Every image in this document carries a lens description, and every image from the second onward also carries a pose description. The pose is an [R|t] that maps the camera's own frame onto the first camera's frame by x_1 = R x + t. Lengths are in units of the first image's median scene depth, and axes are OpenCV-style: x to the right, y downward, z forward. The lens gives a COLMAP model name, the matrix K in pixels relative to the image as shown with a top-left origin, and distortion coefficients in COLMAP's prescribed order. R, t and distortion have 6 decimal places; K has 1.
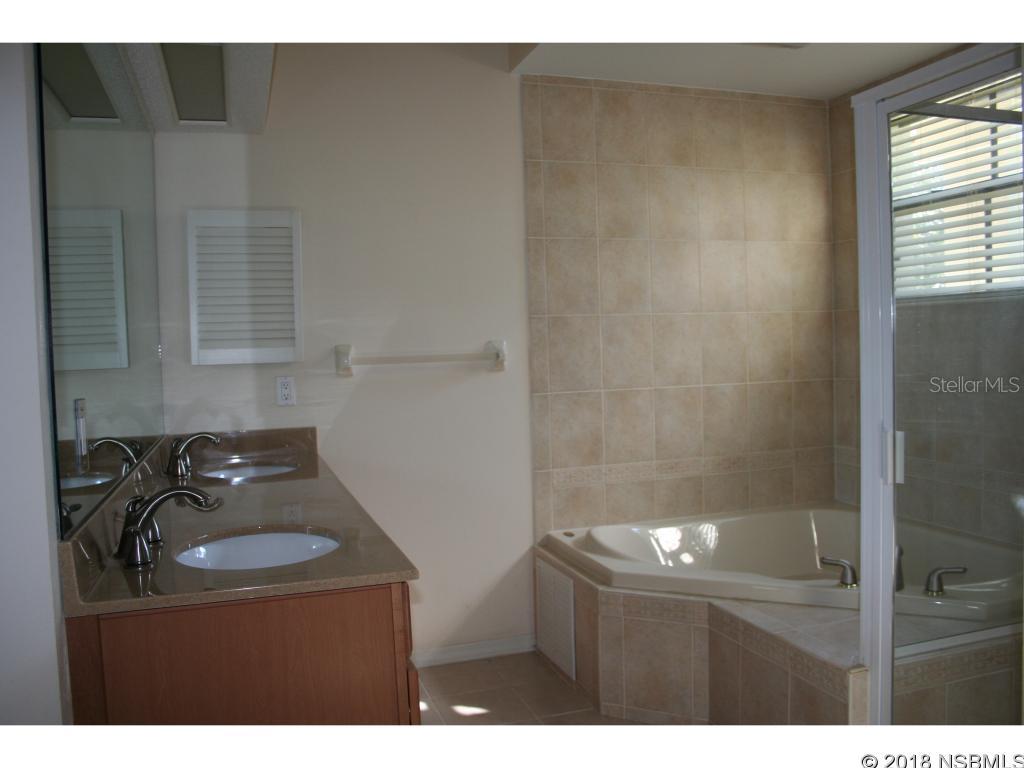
lens RADIAL K [[871.2, 0, 506.4], [0, 871.2, 387.7], [0, 0, 1]] dist [-0.146647, 0.122342]
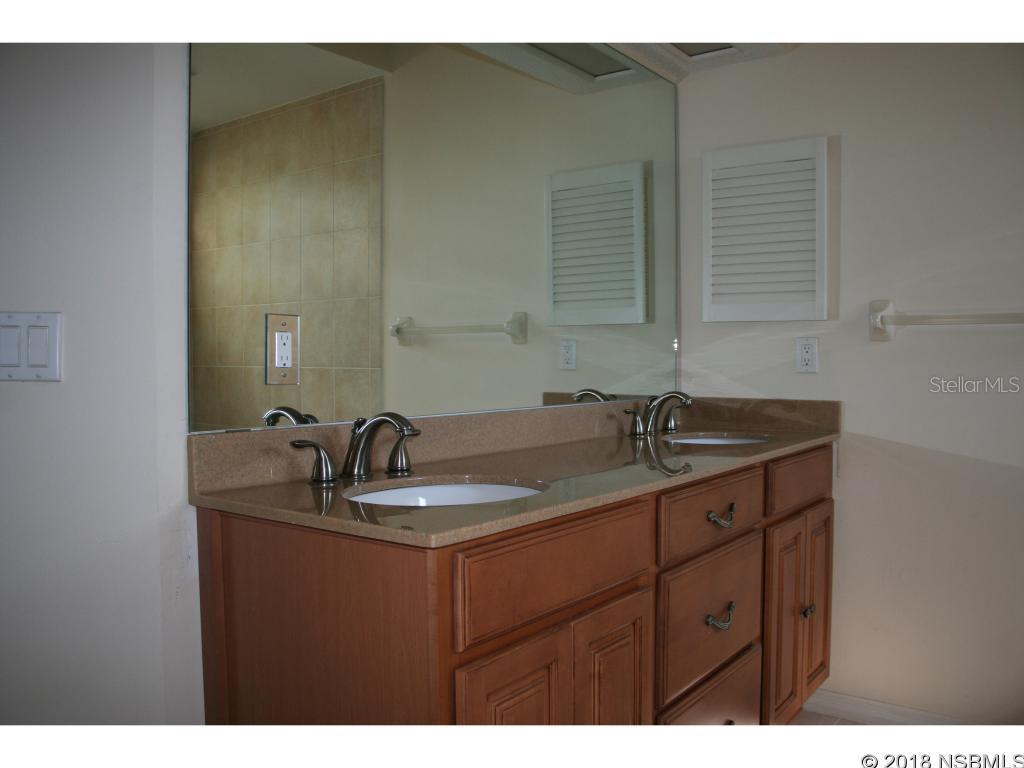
lens RADIAL K [[871.2, 0, 506.4], [0, 871.2, 387.7], [0, 0, 1]] dist [-0.146647, 0.122342]
pose [[0.580892, 0.054998, -0.812120, 0.264702], [-0.056520, 0.998032, 0.027161, 0.030790], [0.812016, 0.030123, 0.582857, 0.298475]]
